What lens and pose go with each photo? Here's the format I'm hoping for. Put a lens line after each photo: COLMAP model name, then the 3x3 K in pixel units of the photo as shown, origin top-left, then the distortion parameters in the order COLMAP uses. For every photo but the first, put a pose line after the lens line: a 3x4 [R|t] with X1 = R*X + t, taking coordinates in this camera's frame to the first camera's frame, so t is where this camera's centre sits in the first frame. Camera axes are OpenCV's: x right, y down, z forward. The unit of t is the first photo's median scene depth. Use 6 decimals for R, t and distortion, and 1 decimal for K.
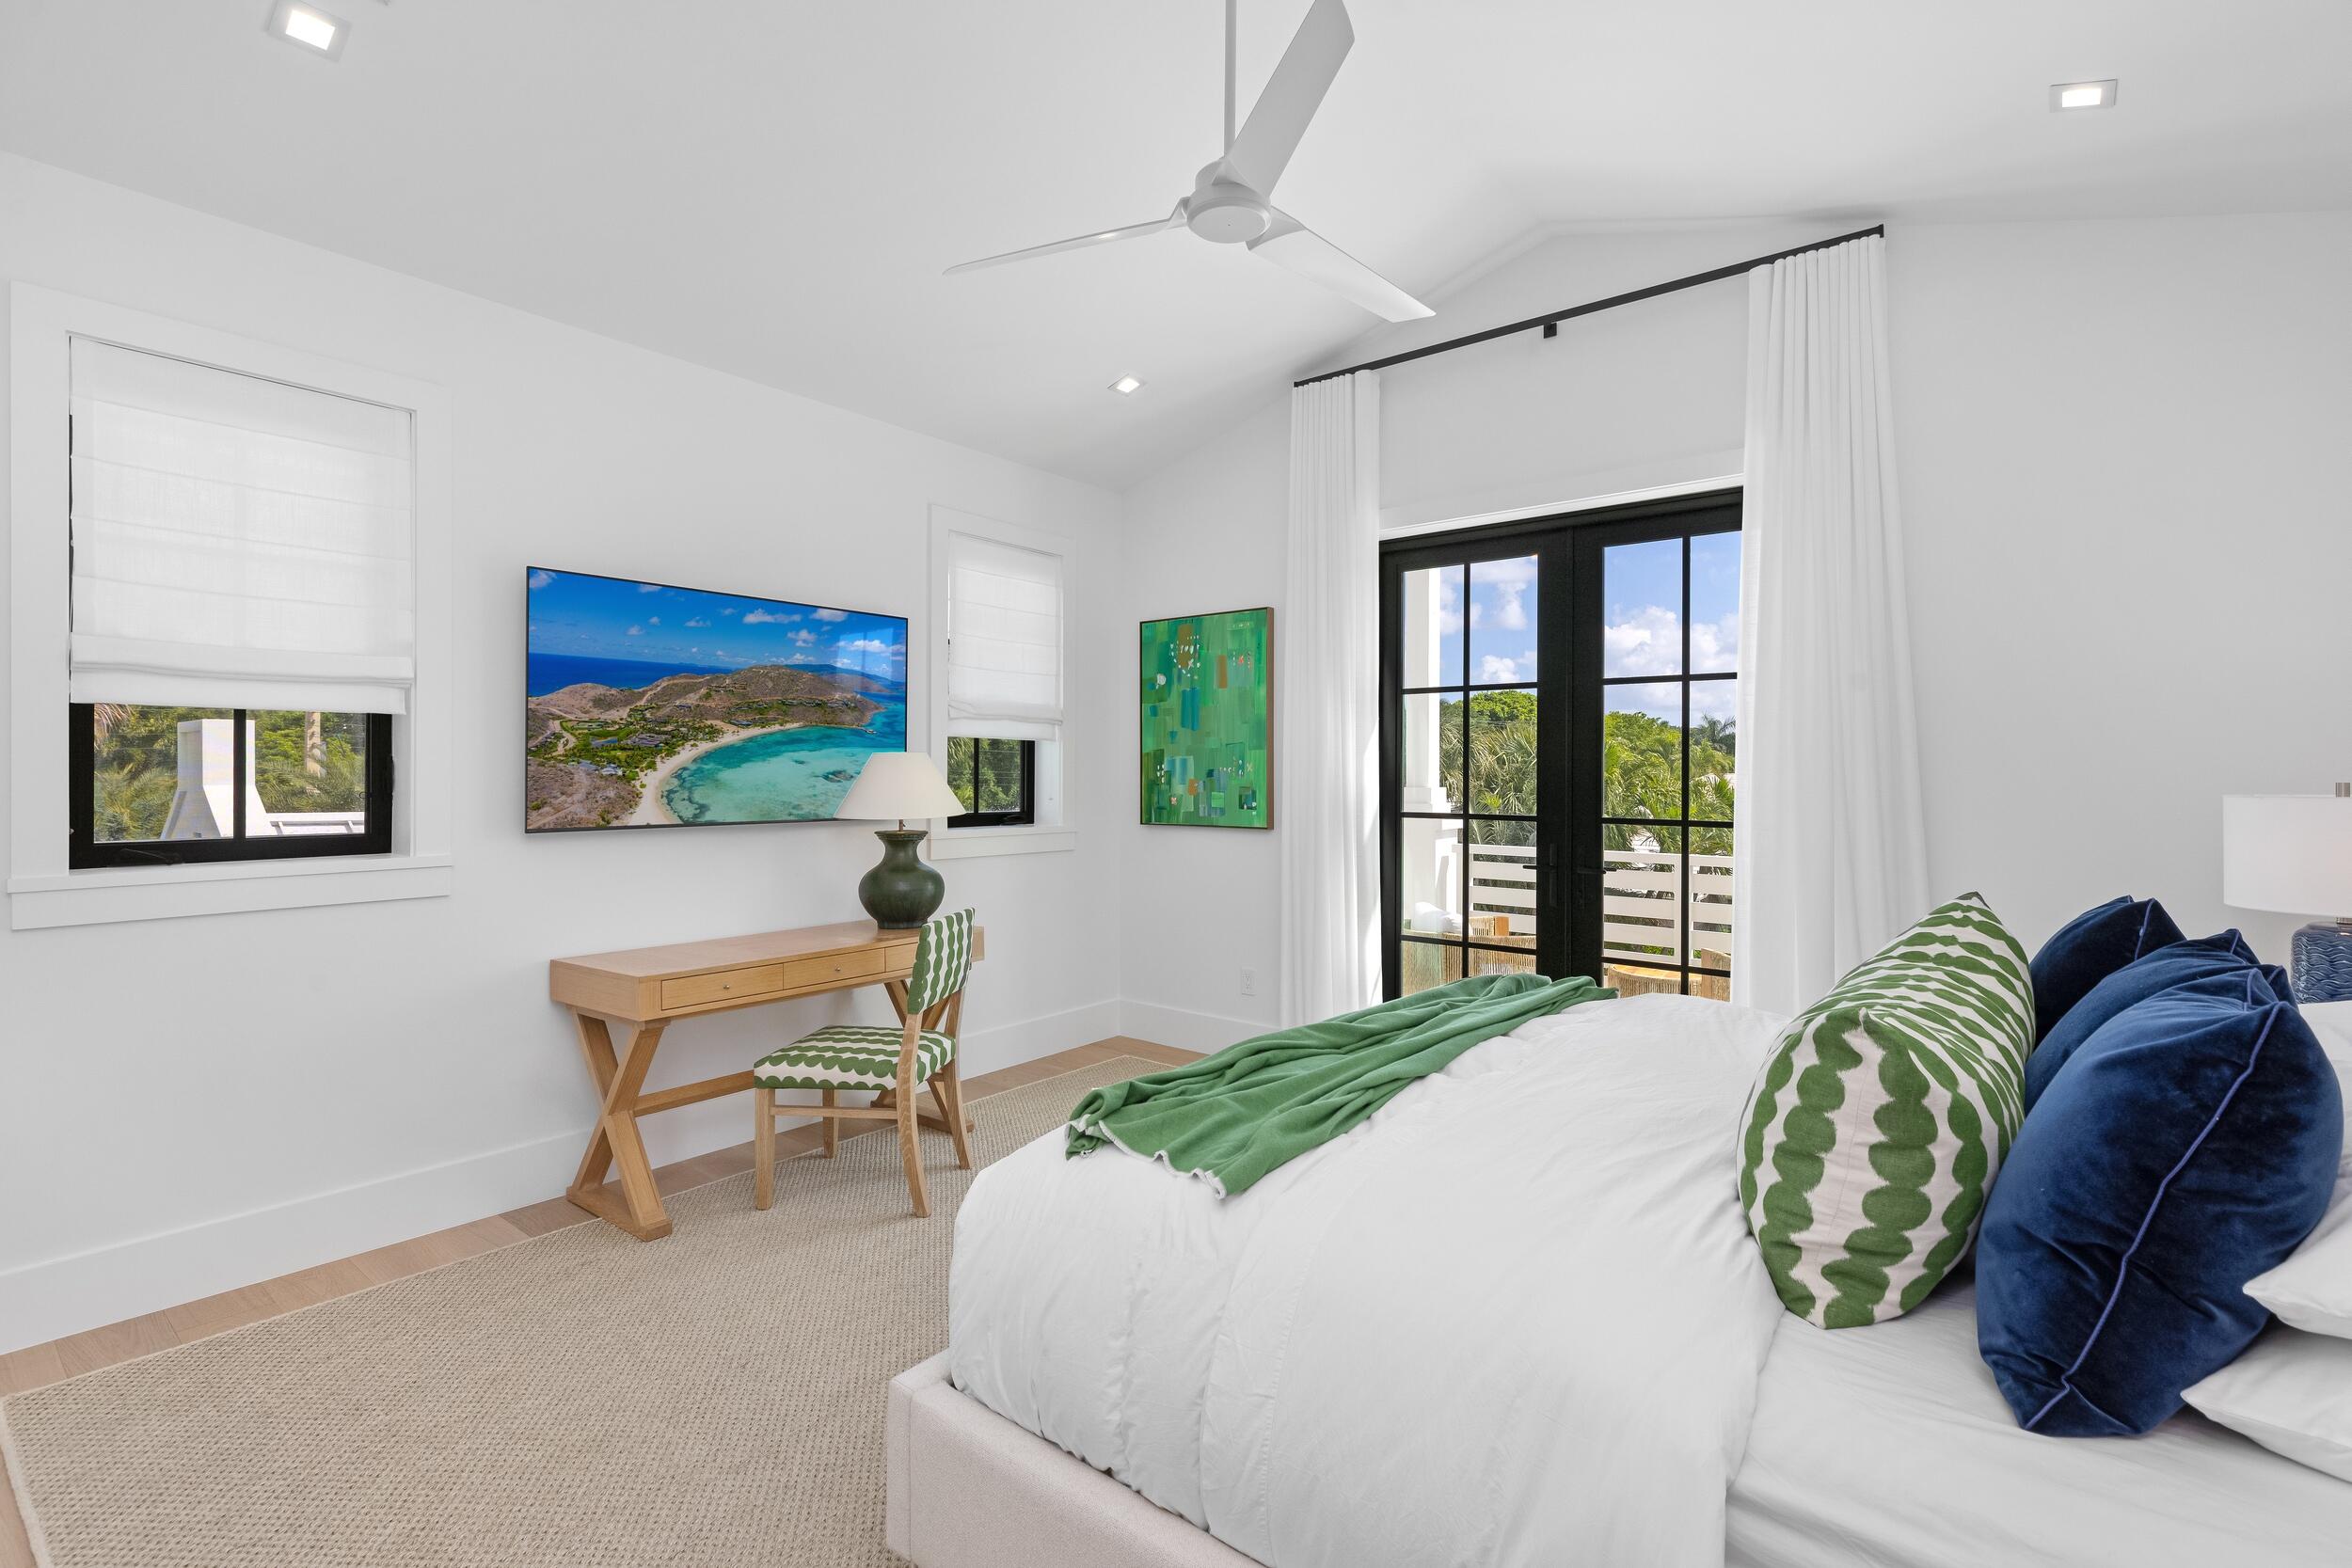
lens RADIAL K [[1082.2, 0, 1175.9], [0, 1082.2, 775.0], [0, 0, 1]] dist [0.001159, 0.000325]
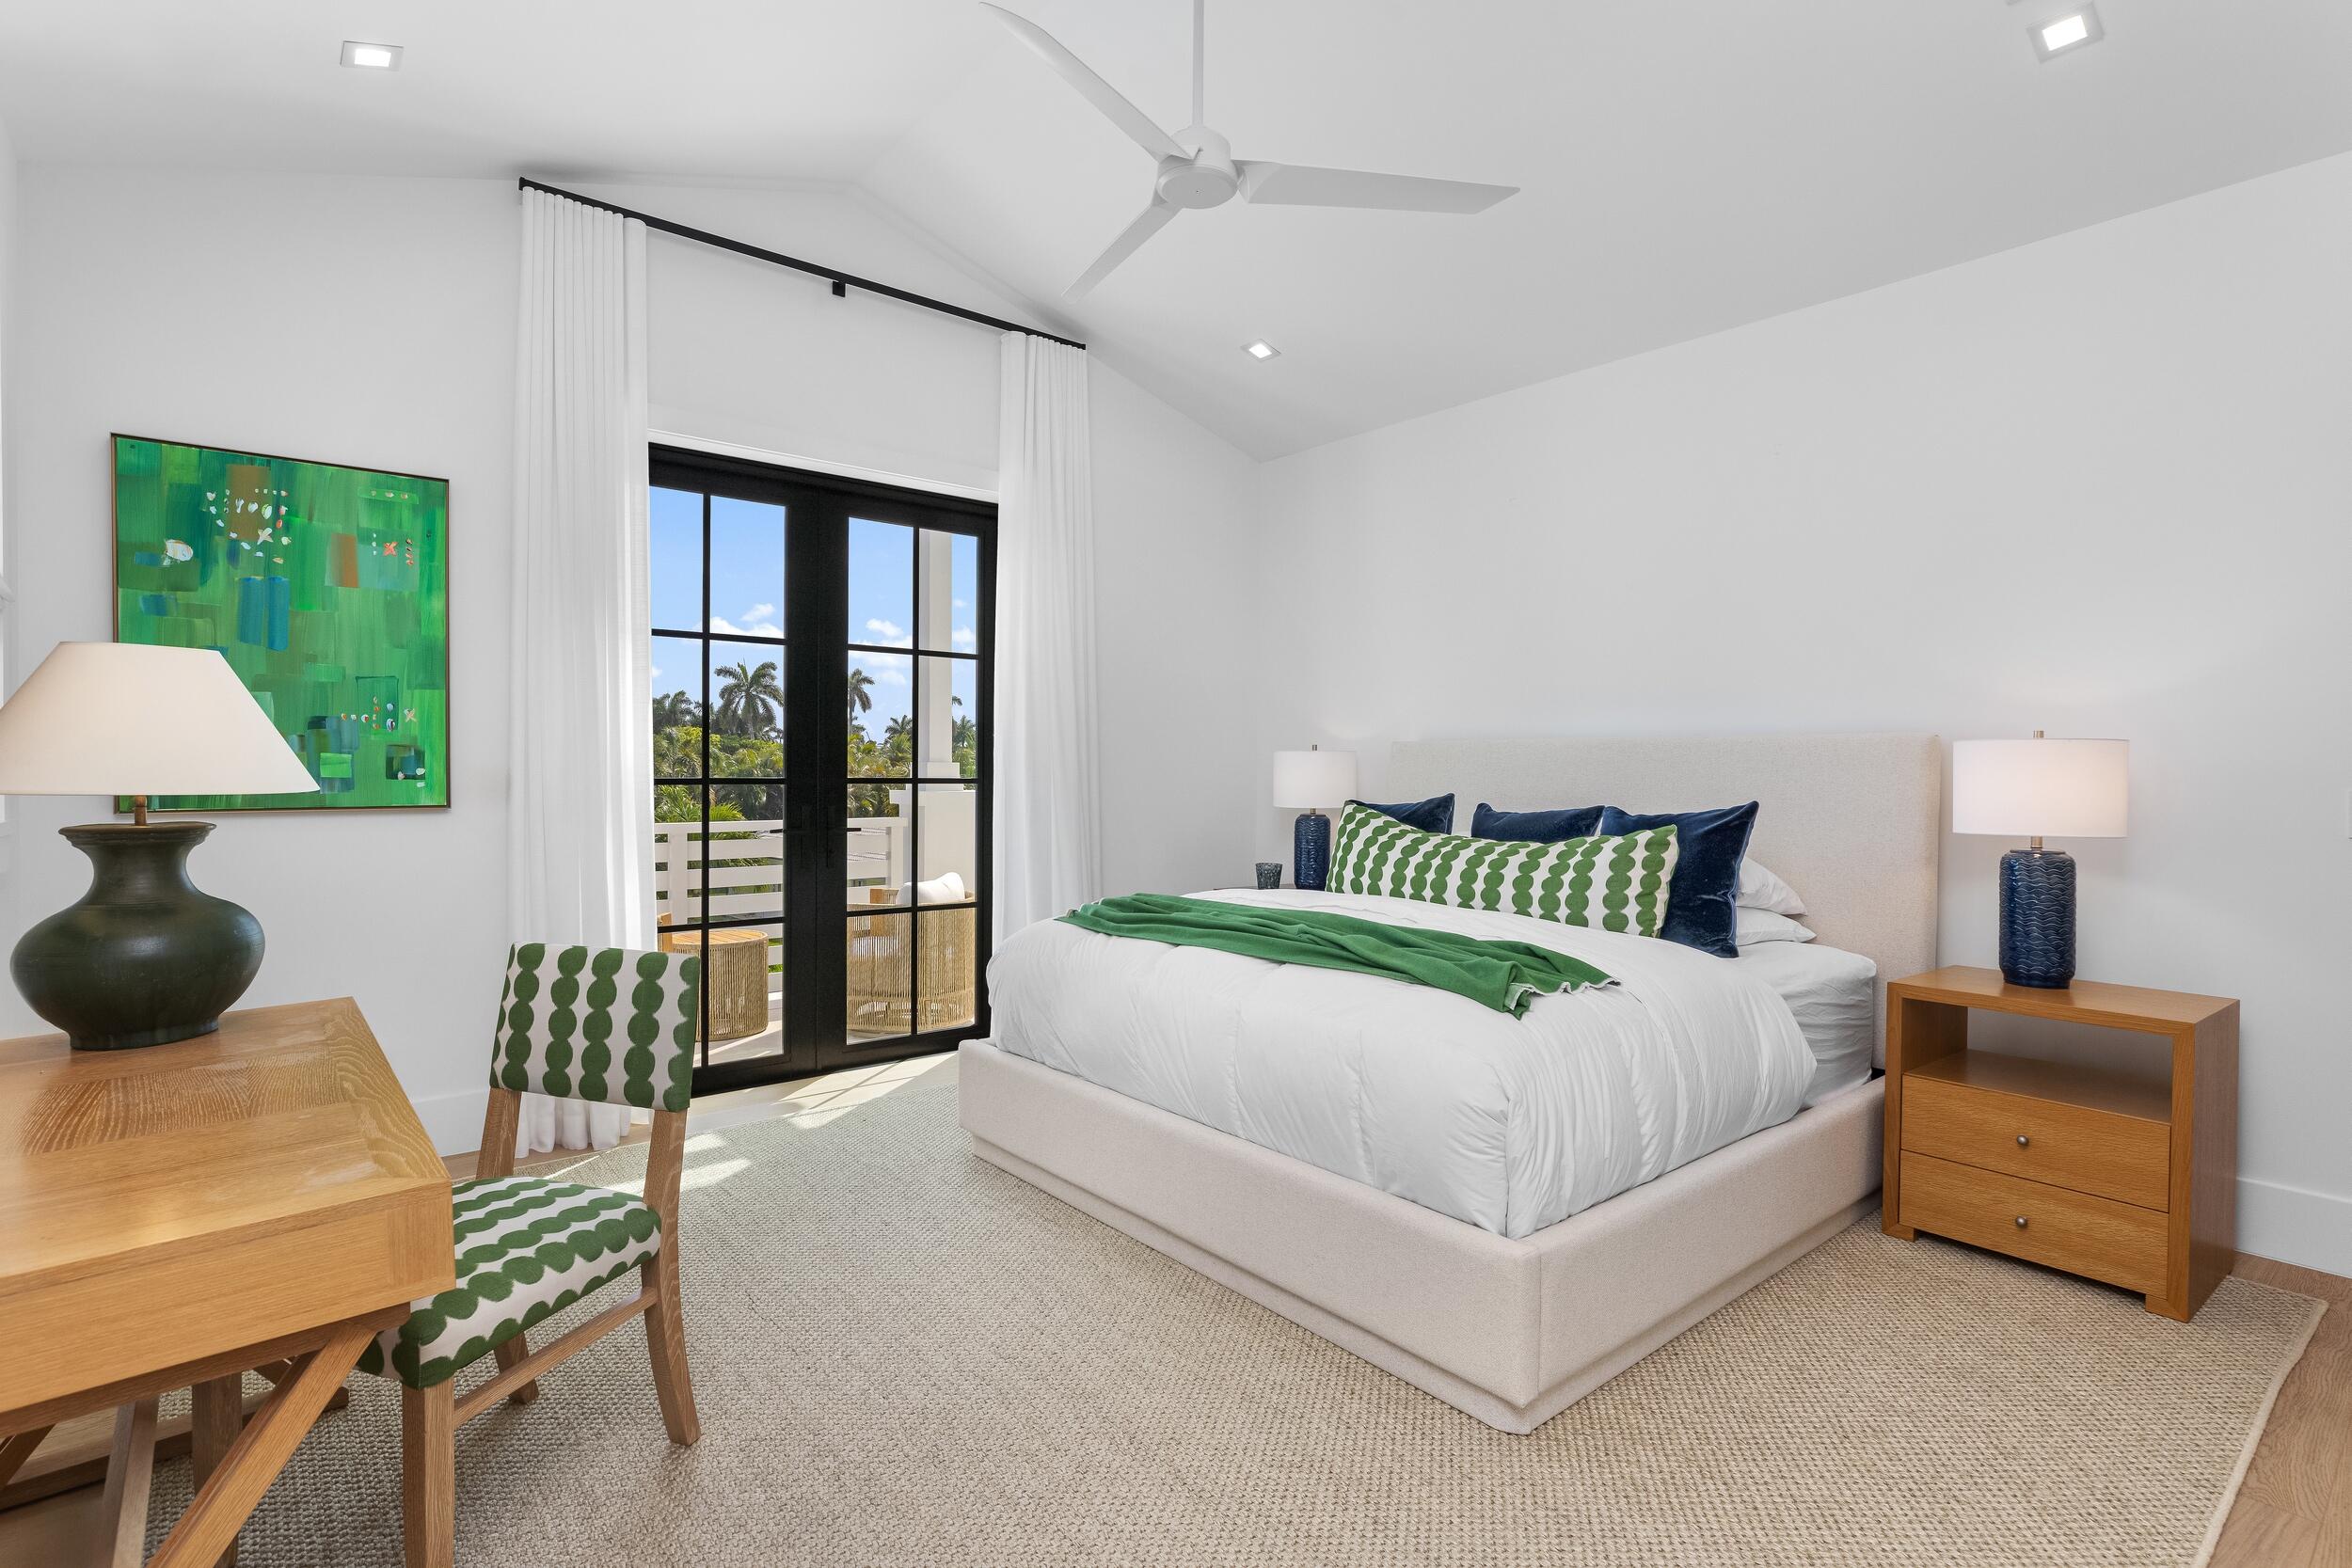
lens RADIAL K [[1135.0, 0, 1174.9], [0, 1135.0, 787.0], [0, 0, 1]] dist [-0.002829, -0.000705]
pose [[0.189106, -0.018194, 0.981788, -0.522126], [-0.000933, 0.999825, 0.018708, 0.023220], [-0.981956, -0.004454, 0.189056, 0.411859]]
